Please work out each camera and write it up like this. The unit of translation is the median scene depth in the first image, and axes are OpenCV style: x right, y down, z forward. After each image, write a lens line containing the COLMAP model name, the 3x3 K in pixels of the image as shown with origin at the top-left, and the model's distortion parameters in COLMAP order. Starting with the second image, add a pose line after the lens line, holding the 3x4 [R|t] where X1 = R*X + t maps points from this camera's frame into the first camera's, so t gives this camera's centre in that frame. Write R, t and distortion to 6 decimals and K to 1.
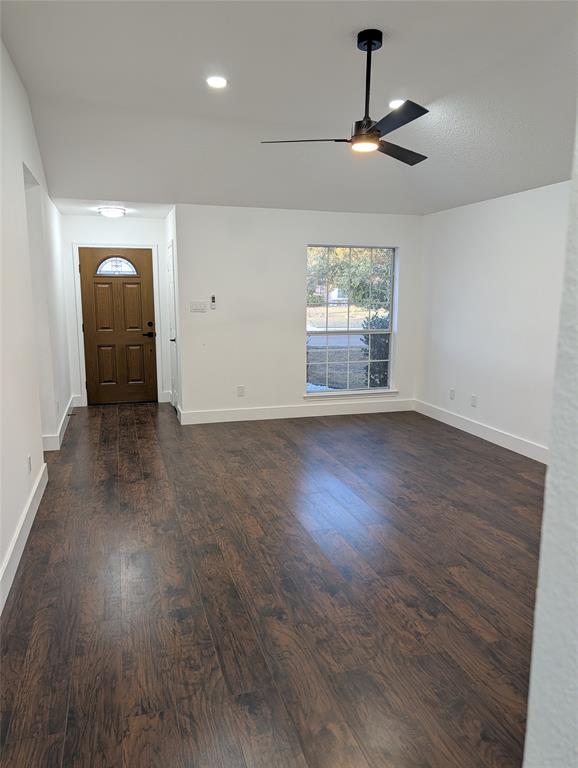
lens RADIAL K [[554.5, 0, 286.8], [0, 554.5, 378.2], [0, 0, 1]] dist [0.028450, -0.032480]
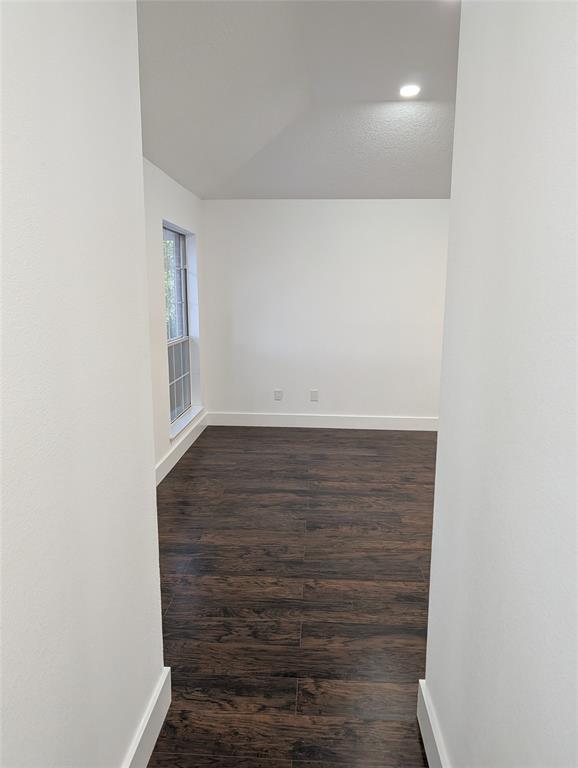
lens RADIAL K [[556.2, 0, 277.1], [0, 556.2, 385.8], [0, 0, 1]] dist [0.002832, 0.000159]
pose [[0.355547, -0.166237, 0.919756, -0.849030], [0.143031, 0.982142, 0.122222, -0.151502], [-0.923649, 0.088098, 0.372975, 0.922081]]
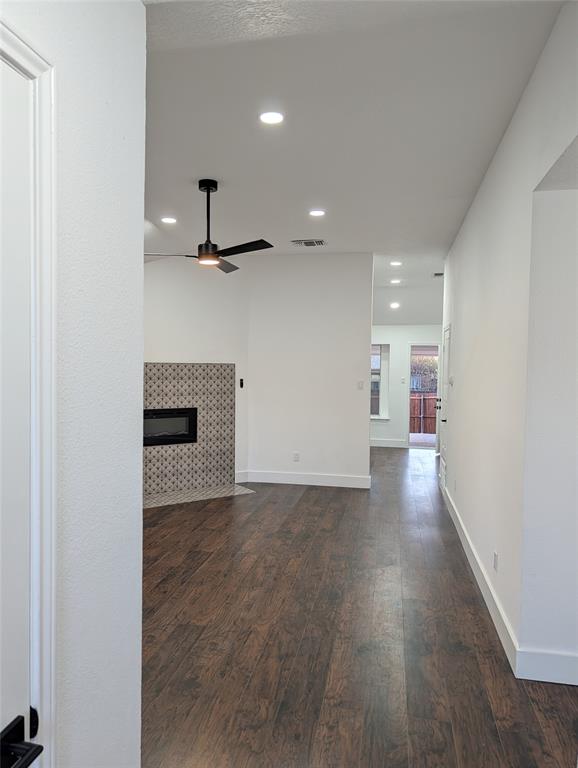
lens RADIAL K [[554.5, 0, 286.8], [0, 554.5, 378.2], [0, 0, 1]] dist [0.028450, -0.032480]
pose [[-0.884576, -0.025509, 0.465698, -0.490417], [0.056489, 0.985293, 0.161269, -0.268338], [-0.462963, 0.168961, -0.870125, 1.625655]]
